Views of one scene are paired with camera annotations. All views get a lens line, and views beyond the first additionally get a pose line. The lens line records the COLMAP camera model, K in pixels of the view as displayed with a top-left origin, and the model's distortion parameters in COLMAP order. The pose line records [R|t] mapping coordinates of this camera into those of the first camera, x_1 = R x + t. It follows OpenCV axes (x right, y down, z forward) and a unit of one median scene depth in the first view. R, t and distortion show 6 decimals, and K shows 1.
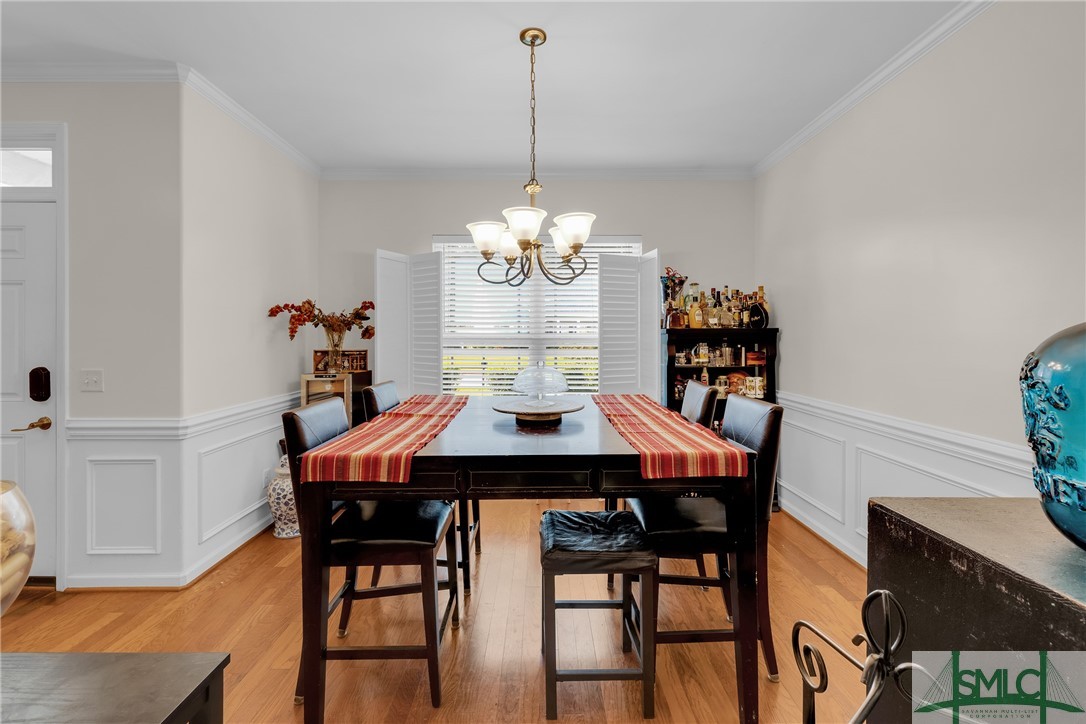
lens RADIAL K [[469.4, 0, 542.9], [0, 469.4, 354.6], [0, 0, 1]] dist [0.010773, 0.000916]
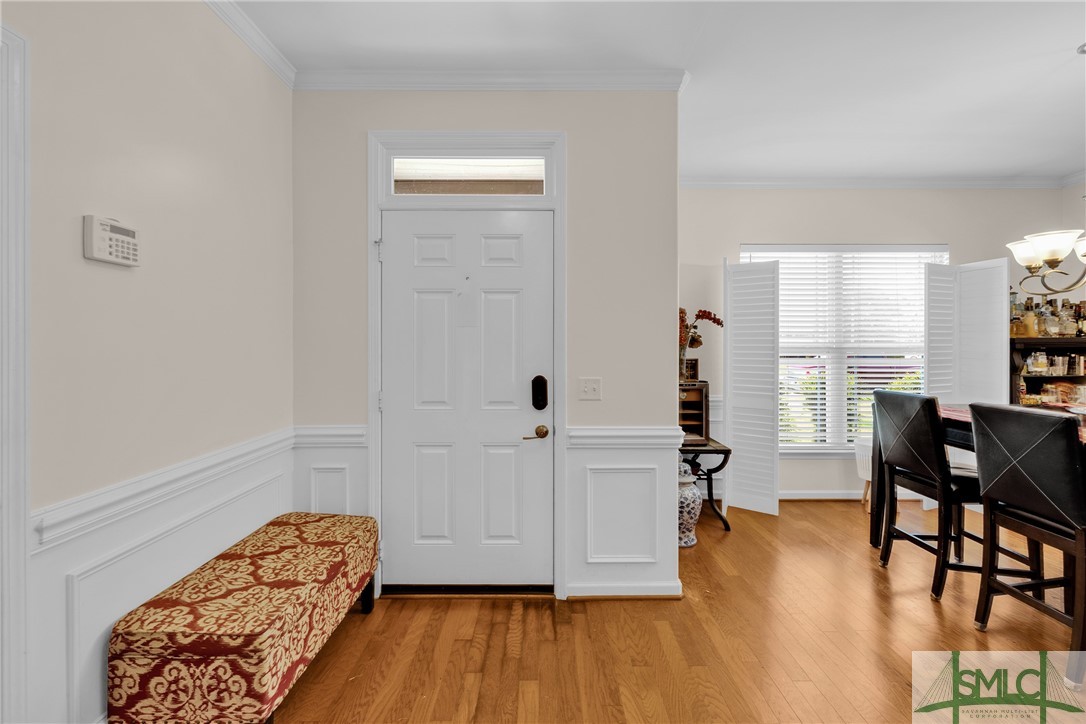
lens RADIAL K [[469.4, 0, 543.8], [0, 469.4, 366.0], [0, 0, 1]] dist [0.010773, 0.000916]
pose [[0.999620, 0.000459, 0.027561, -0.881960], [-0.000565, 0.999992, 0.003848, 0.001723], [-0.027559, -0.003863, 0.999613, 0.011350]]
